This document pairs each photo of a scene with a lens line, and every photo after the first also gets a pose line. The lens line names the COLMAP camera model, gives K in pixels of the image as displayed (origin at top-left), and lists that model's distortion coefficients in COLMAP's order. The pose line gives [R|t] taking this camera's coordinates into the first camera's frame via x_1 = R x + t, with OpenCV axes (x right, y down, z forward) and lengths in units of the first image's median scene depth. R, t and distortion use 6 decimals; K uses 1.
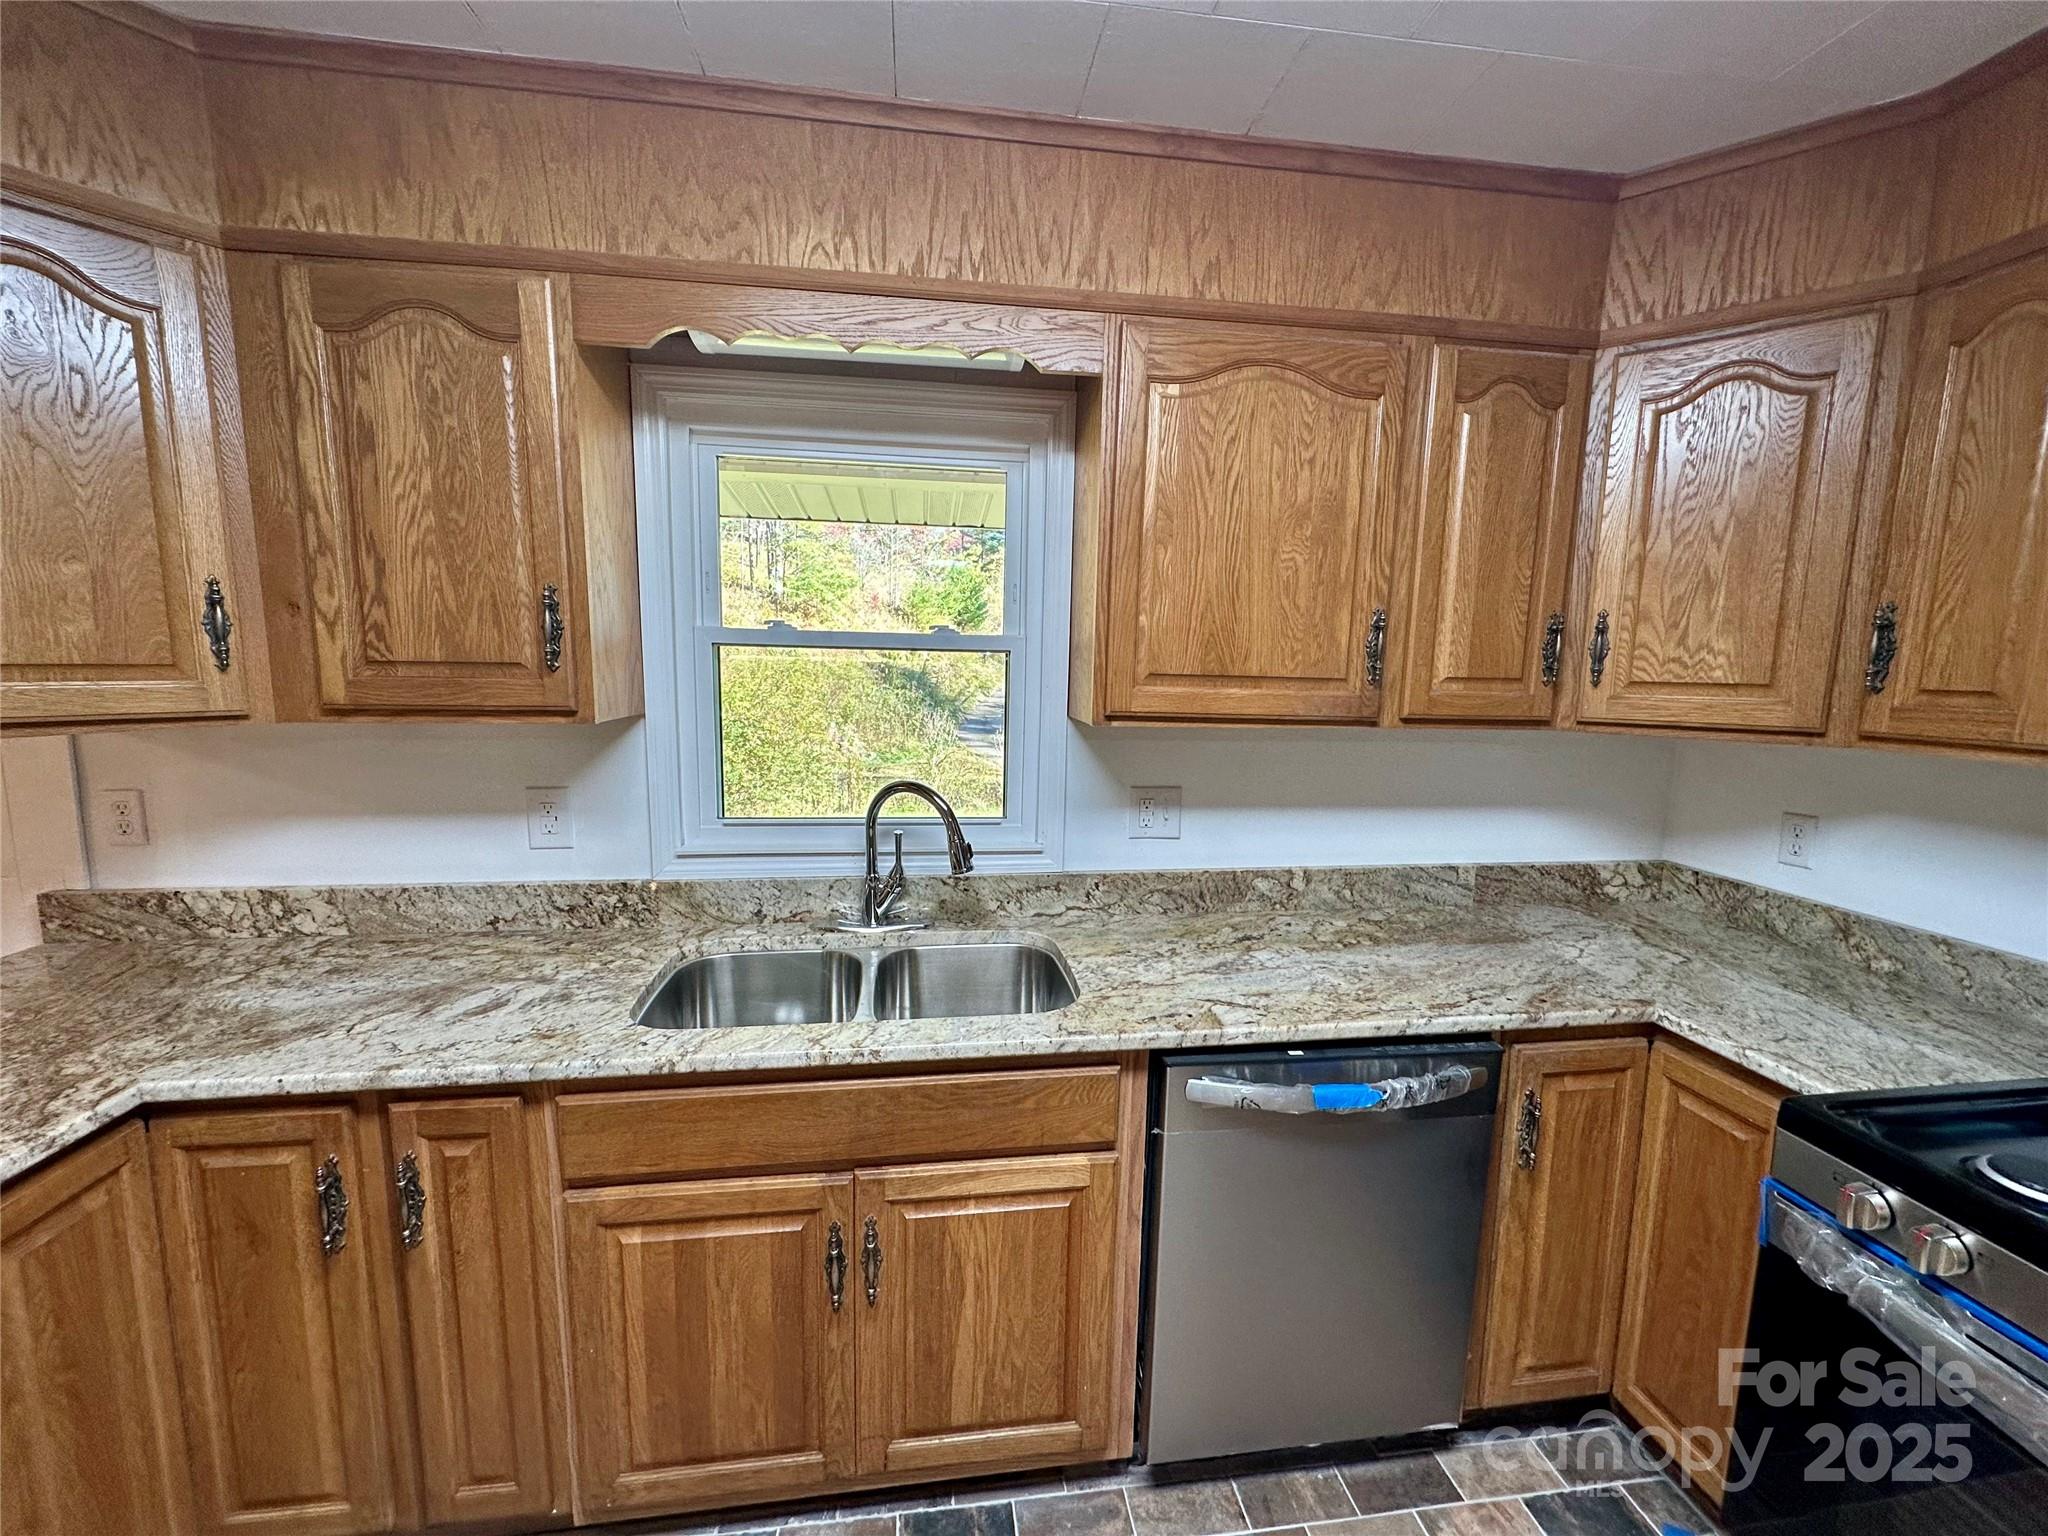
lens RADIAL K [[814.7, 0, 1021.8], [0, 814.7, 768.8], [0, 0, 1]] dist [-0.001718, 0.000285]
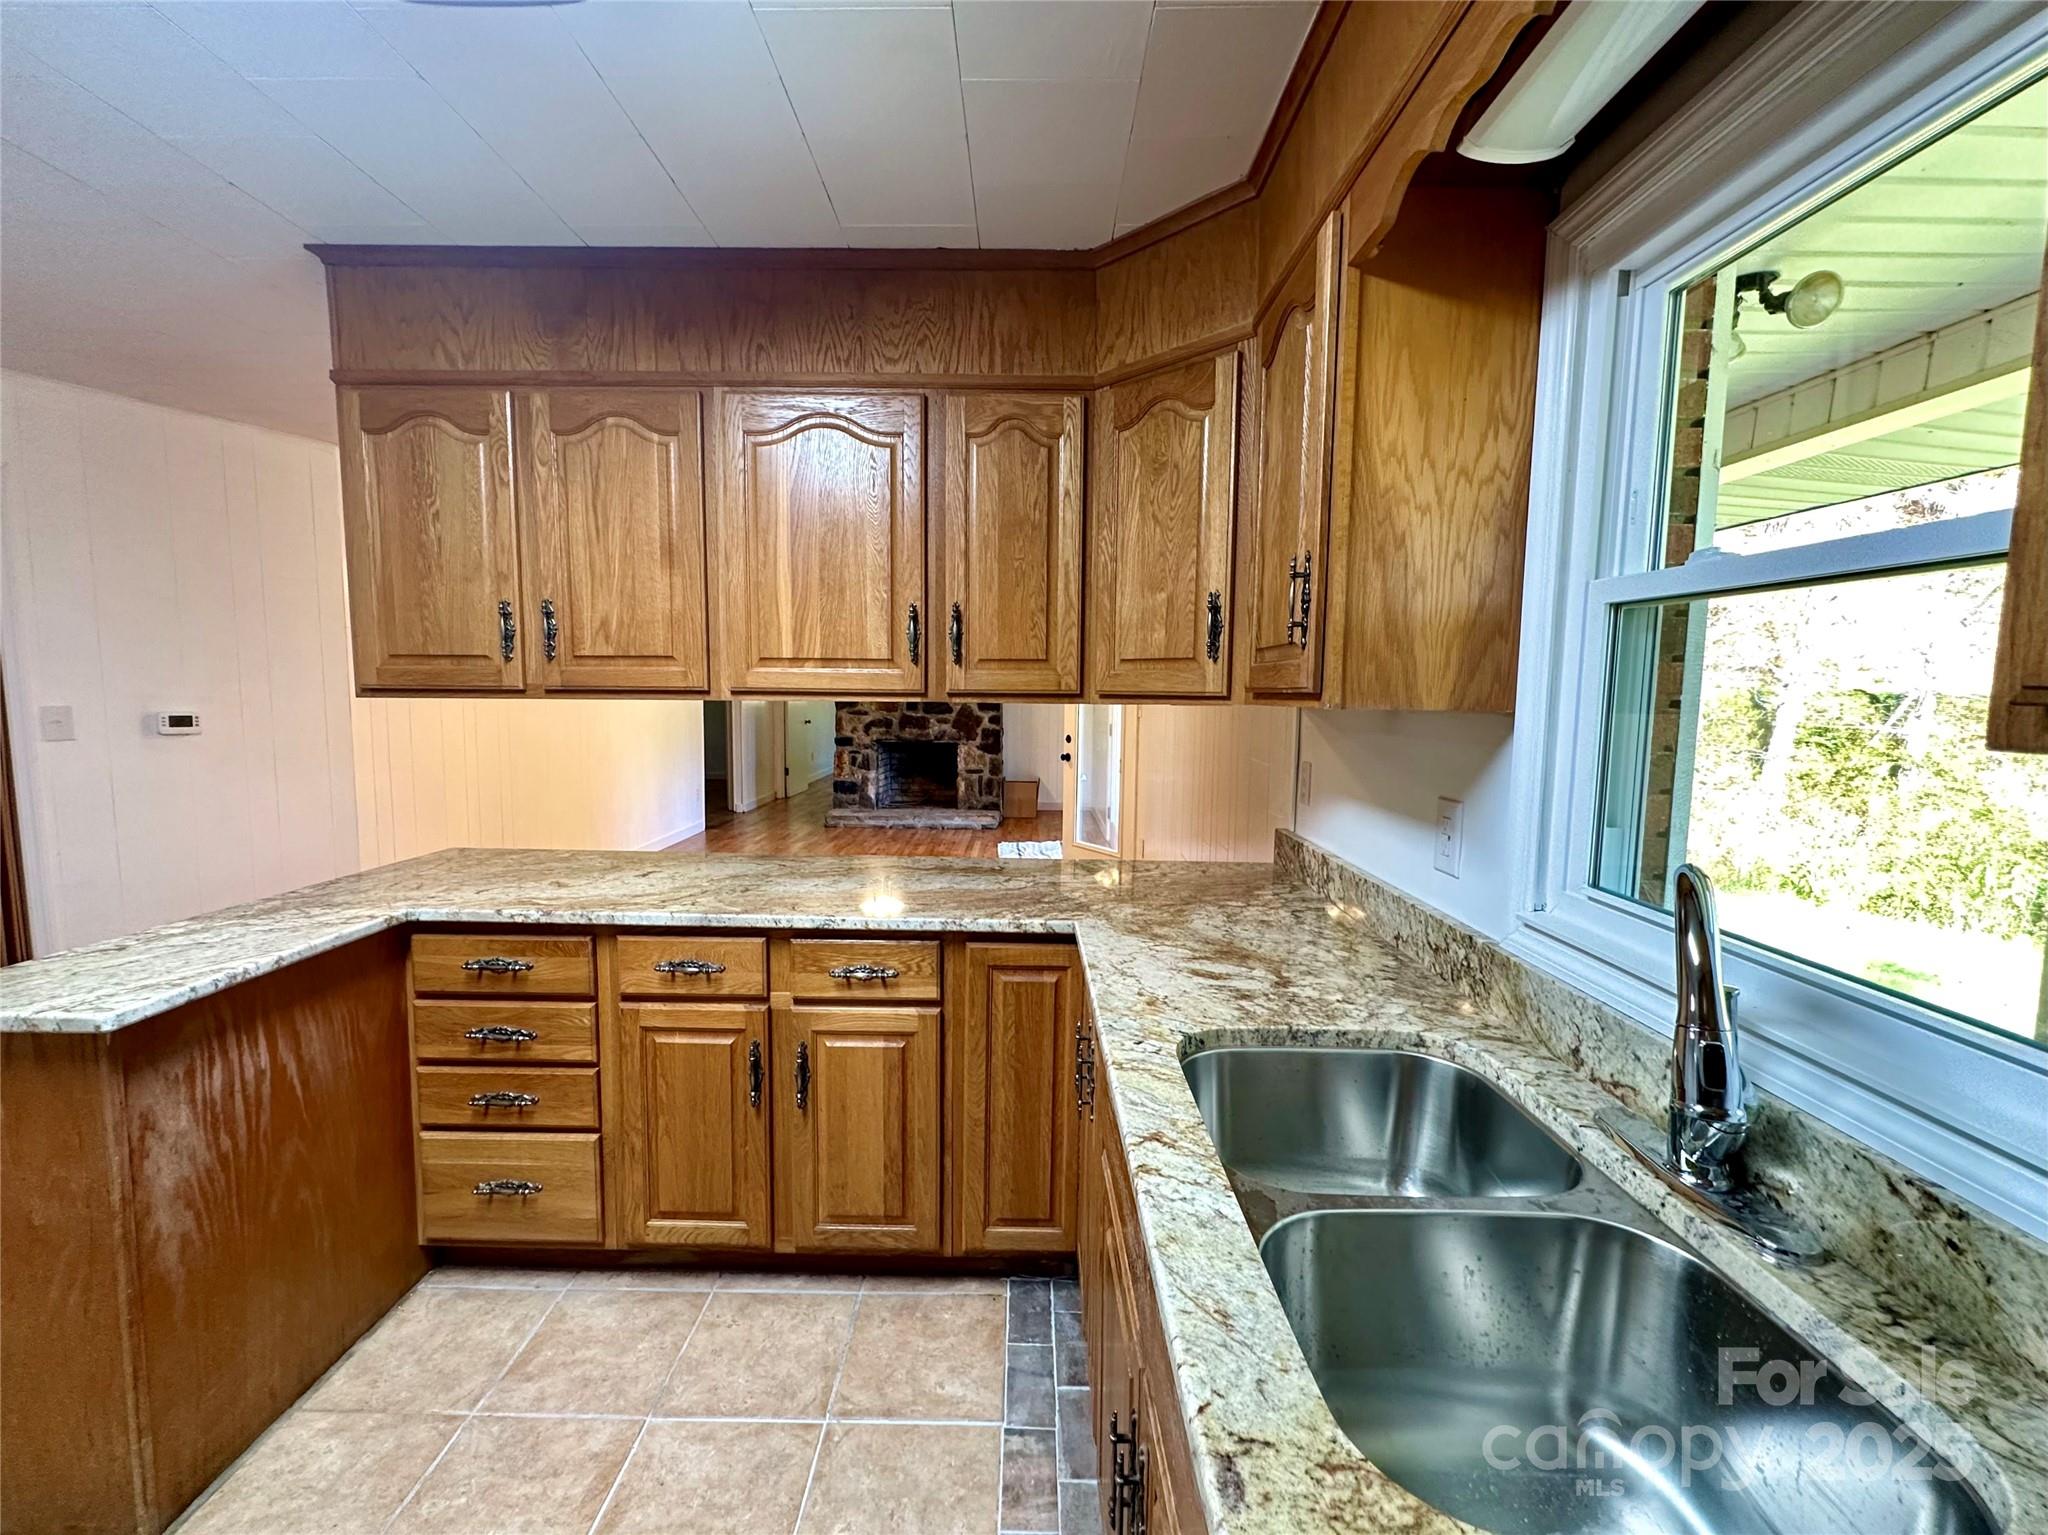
lens RADIAL K [[864.9, 0, 1021.0], [0, 864.9, 768.9], [0, 0, 1]] dist [-0.000915, 0.000352]
pose [[-0.134845, 0.072829, -0.988187, 0.410600], [-0.149337, 0.984410, 0.092928, -0.028865], [0.979549, 0.160103, -0.121867, 0.789147]]
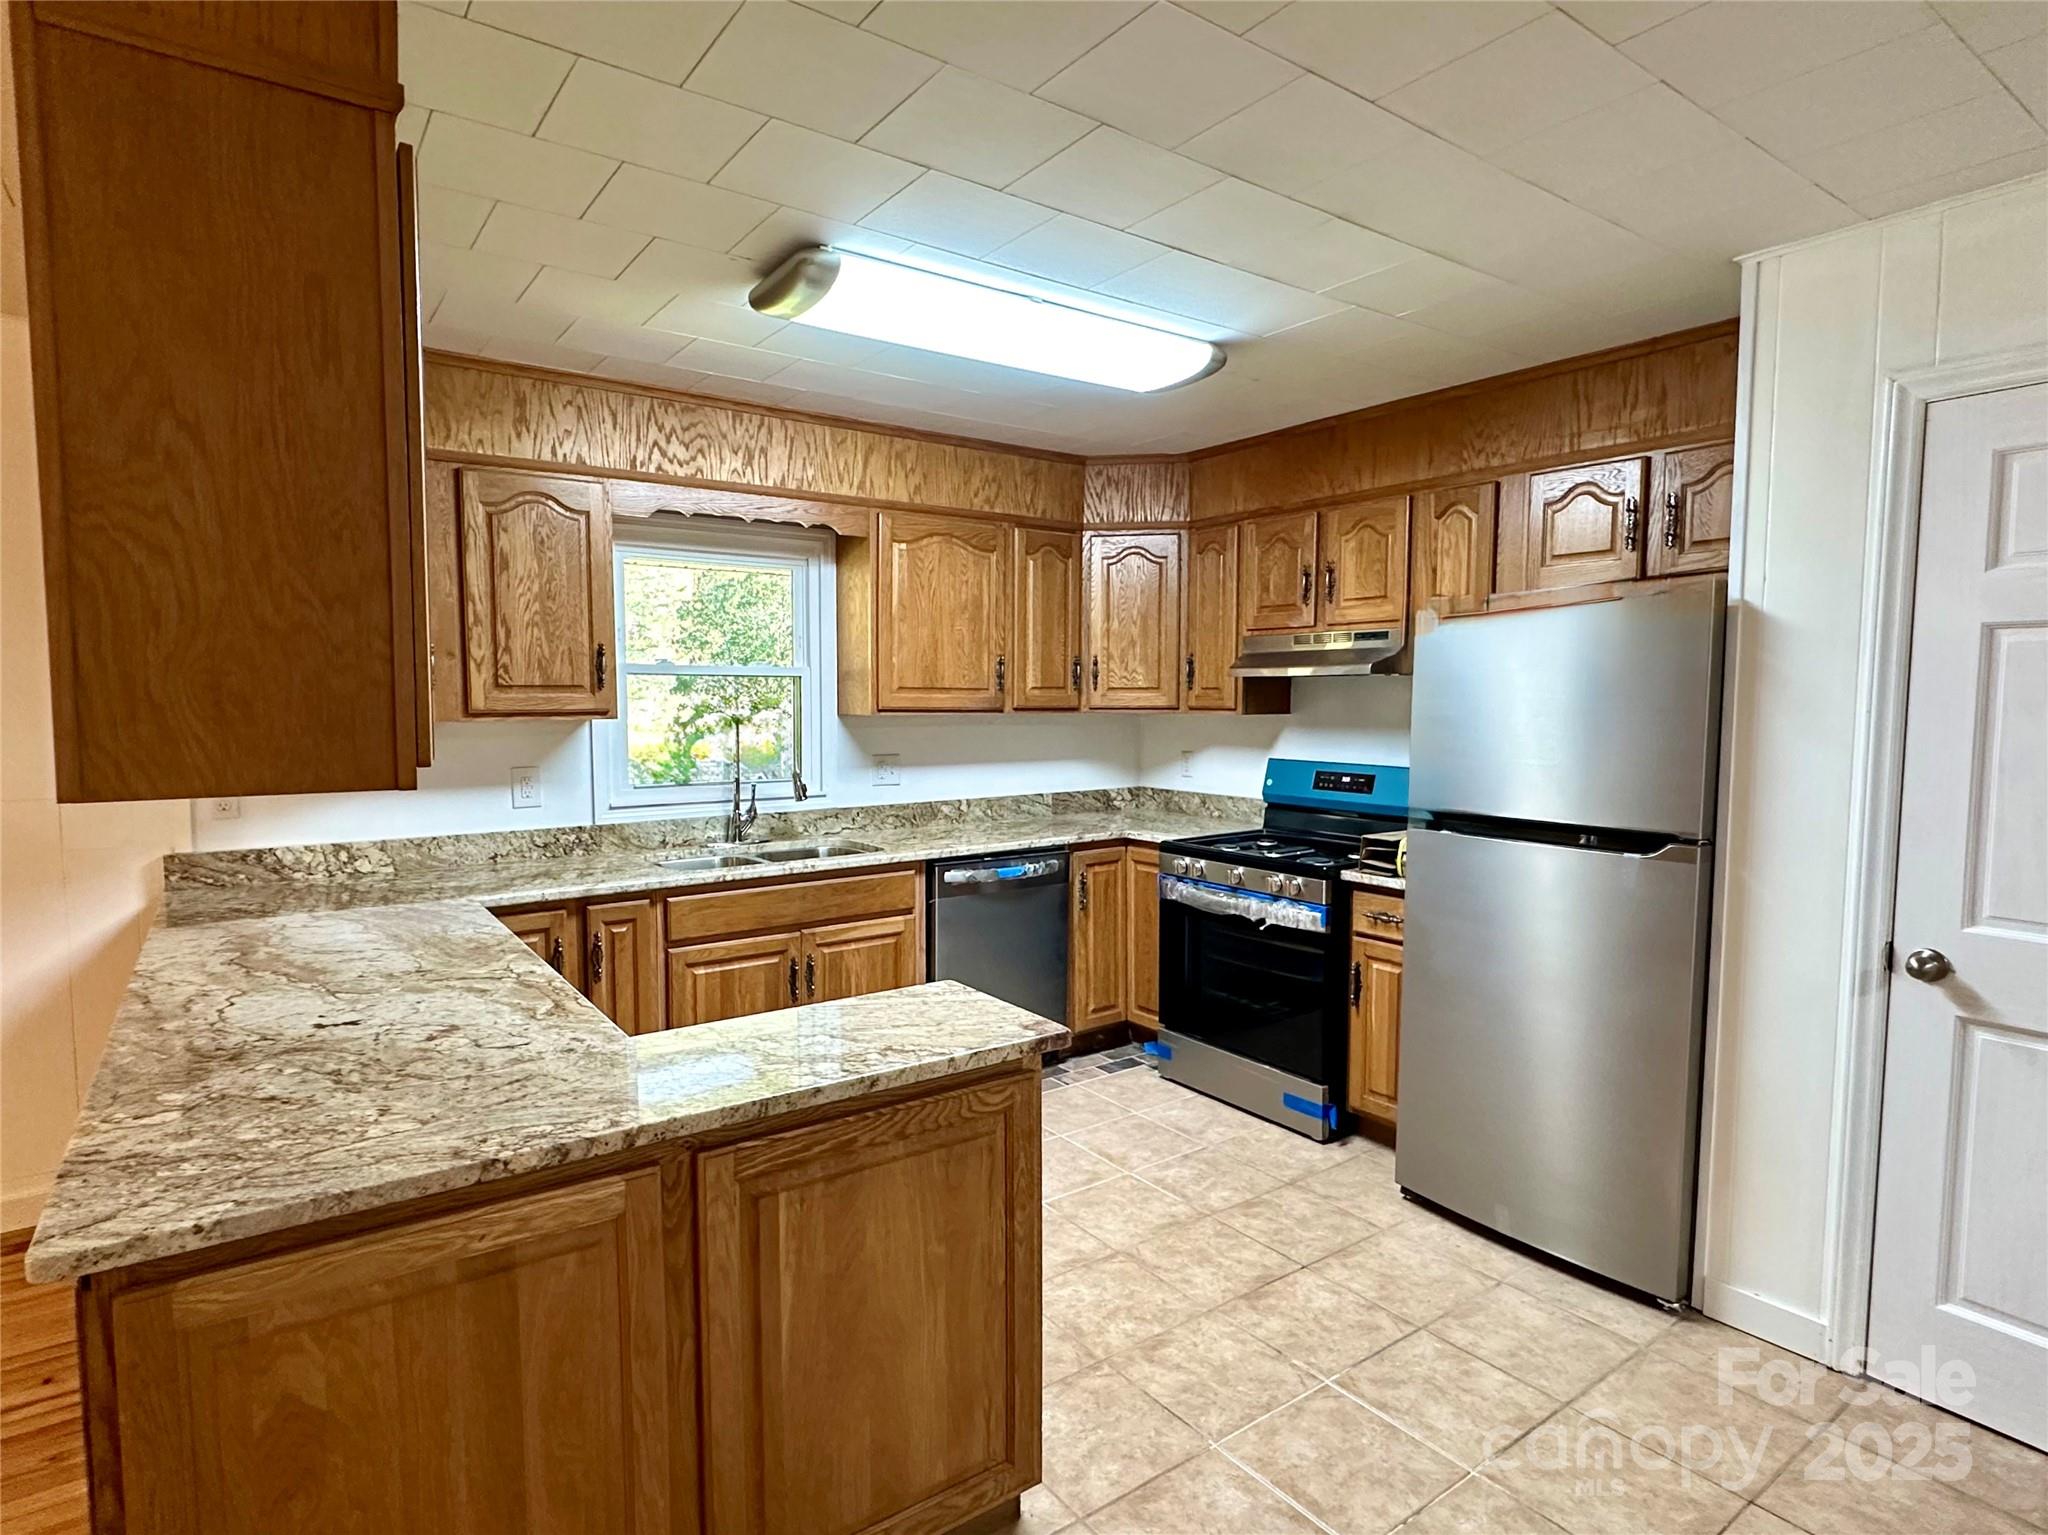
lens RADIAL K [[1093.6, 0, 1022.1], [0, 1093.6, 774.1], [0, 0, 1]] dist [0.000701, 0.000324]
pose [[0.878331, -0.052480, 0.475164, -0.871005], [0.077163, 0.996486, -0.032576, 0.206216], [-0.471785, 0.065278, 0.879294, -1.478533]]
